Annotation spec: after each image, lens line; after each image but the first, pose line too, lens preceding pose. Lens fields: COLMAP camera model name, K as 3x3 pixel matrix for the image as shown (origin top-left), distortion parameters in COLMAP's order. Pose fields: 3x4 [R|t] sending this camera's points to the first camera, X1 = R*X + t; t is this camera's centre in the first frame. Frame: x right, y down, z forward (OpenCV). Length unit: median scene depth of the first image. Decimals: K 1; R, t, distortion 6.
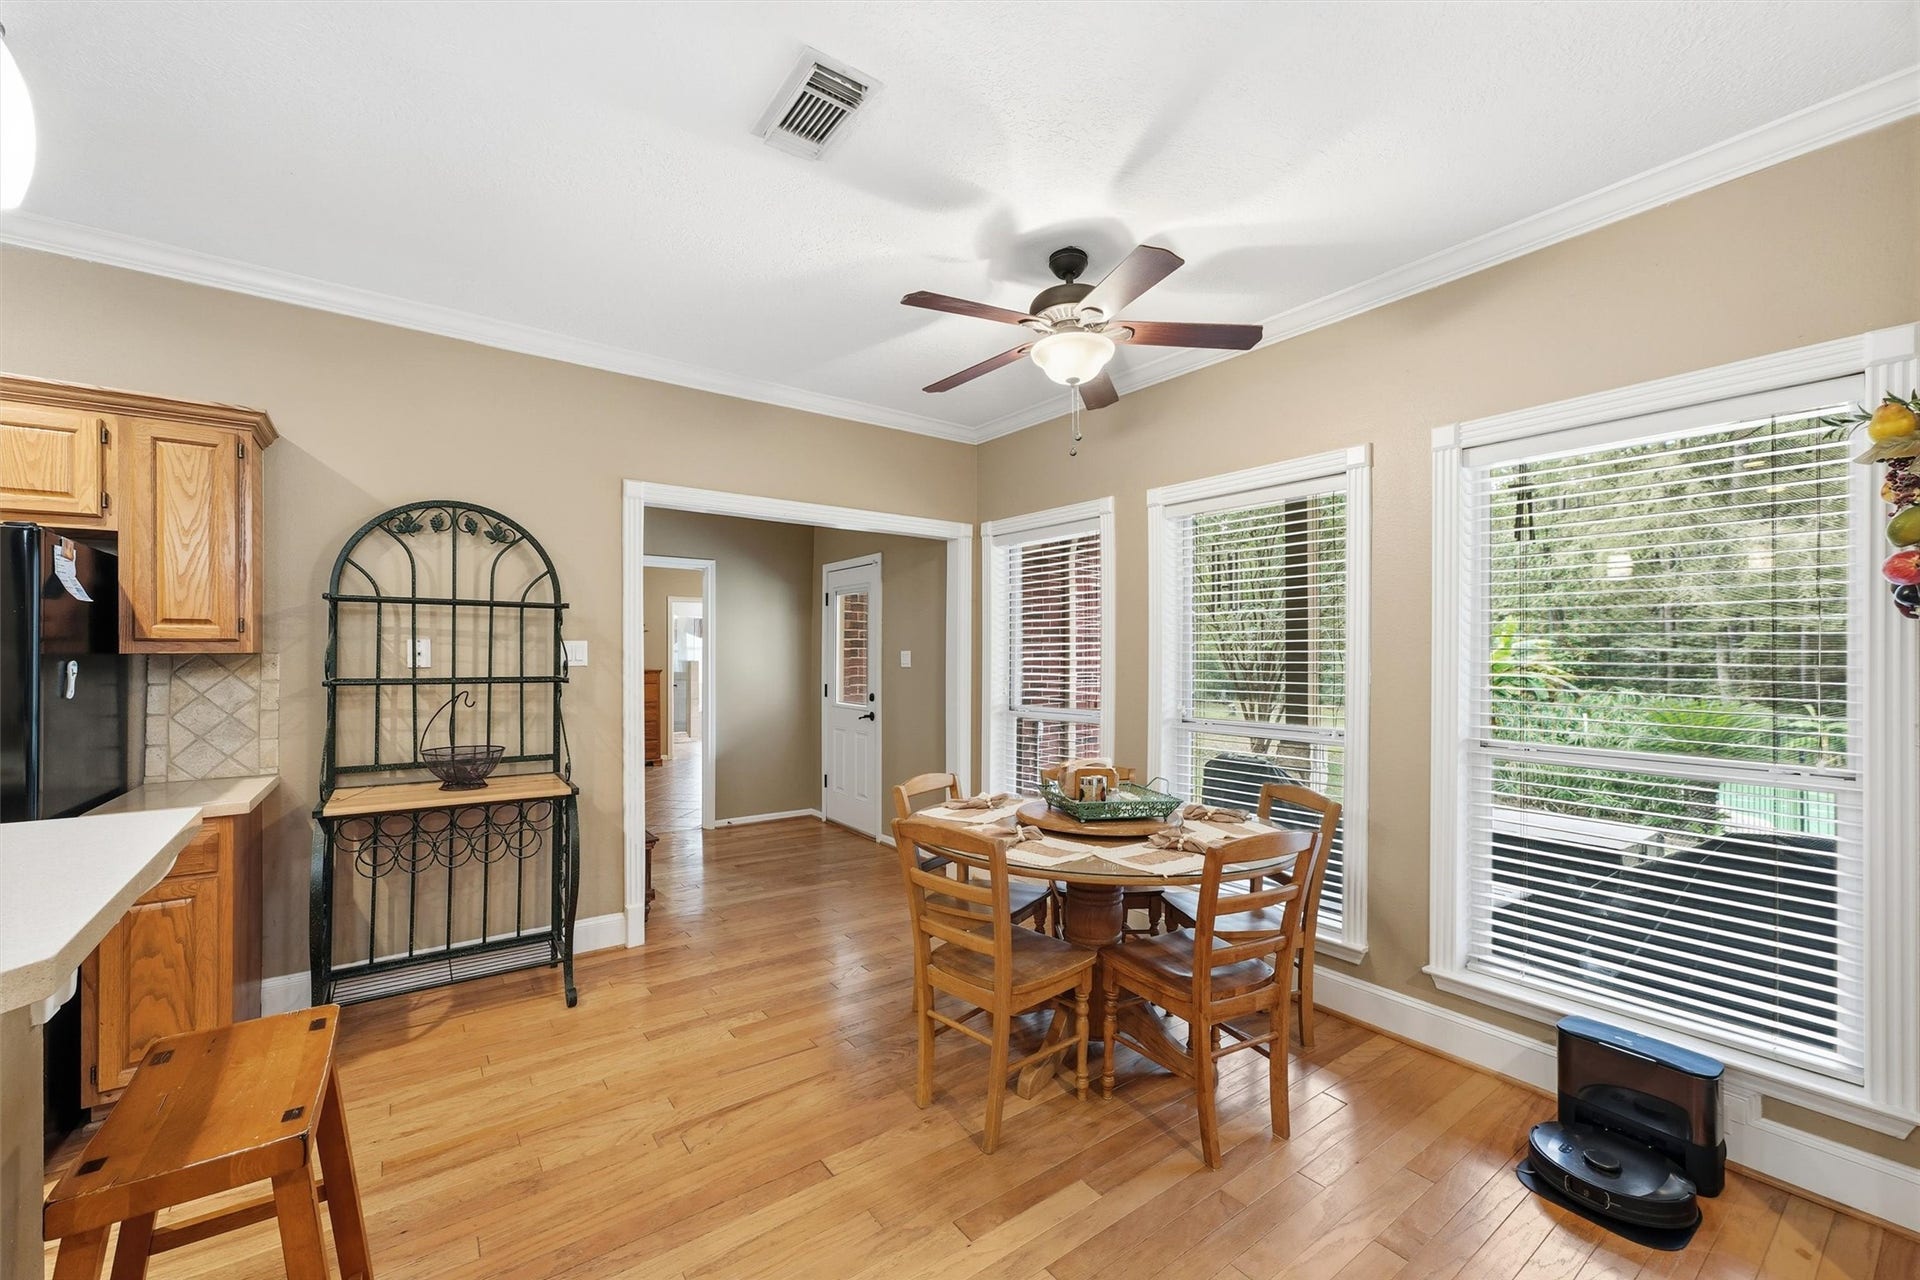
lens RADIAL K [[770.3, 0, 977.9], [0, 770.3, 640.9], [0, 0, 1]] dist [-0.009754, 0.000364]
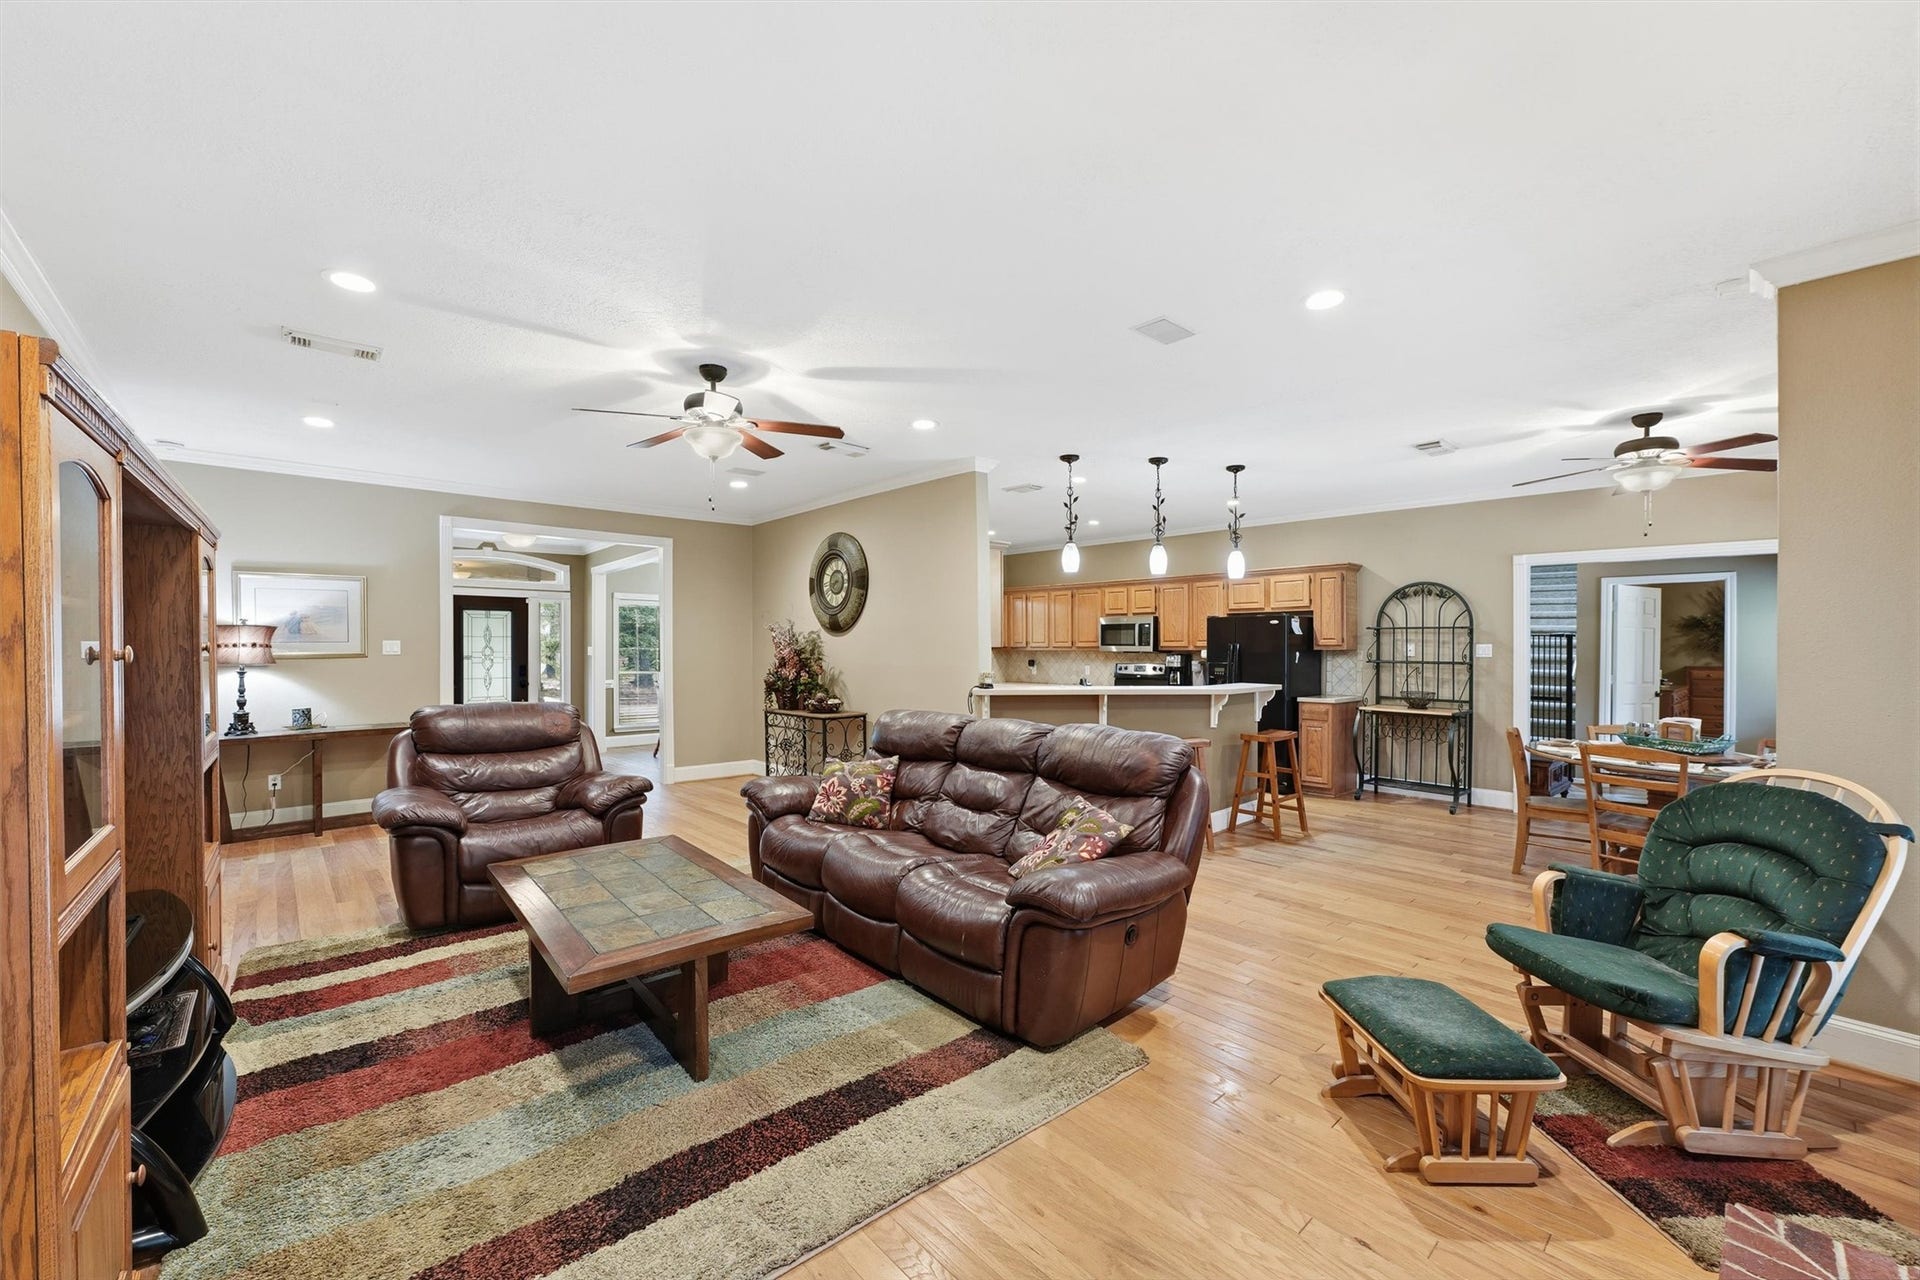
lens RADIAL K [[770.3, 0, 966.8], [0, 770.3, 644.0], [0, 0, 1]] dist [-0.009754, 0.000364]
pose [[0.074906, 0.002396, -0.997188, 1.473975], [0.011540, 0.999928, 0.003269, -0.025680], [0.997124, -0.011752, 0.074873, -0.502352]]
